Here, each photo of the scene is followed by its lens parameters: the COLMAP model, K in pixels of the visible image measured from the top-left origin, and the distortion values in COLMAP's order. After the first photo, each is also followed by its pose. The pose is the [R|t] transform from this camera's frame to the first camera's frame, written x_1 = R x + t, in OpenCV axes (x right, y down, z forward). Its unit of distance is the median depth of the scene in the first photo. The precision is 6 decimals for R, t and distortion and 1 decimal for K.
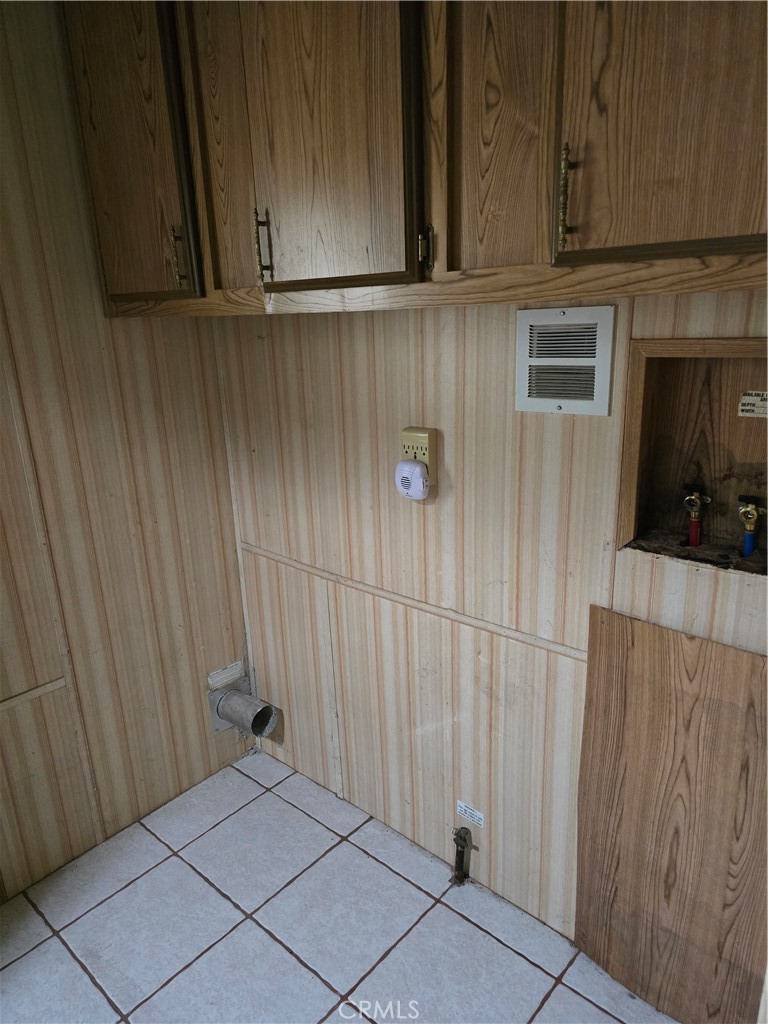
lens RADIAL K [[666.0, 0, 384.0], [0, 666.0, 512.0], [0, 0, 1]] dist [0.000776, -0.001150]
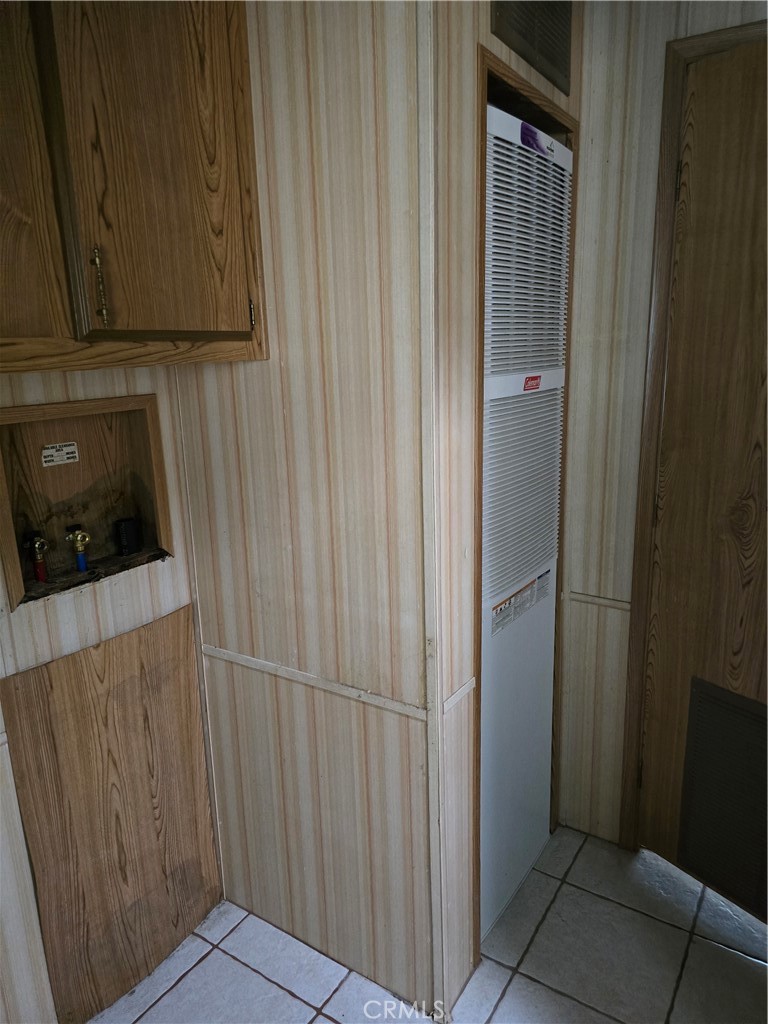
lens RADIAL K [[666.0, 0, 384.0], [0, 666.0, 512.0], [0, 0, 1]] dist [0.000776, -0.001150]
pose [[-0.123786, -0.193223, 0.973315, -0.749835], [0.319796, 0.920758, 0.223461, -0.141899], [-0.939365, 0.338924, -0.052186, 0.509430]]
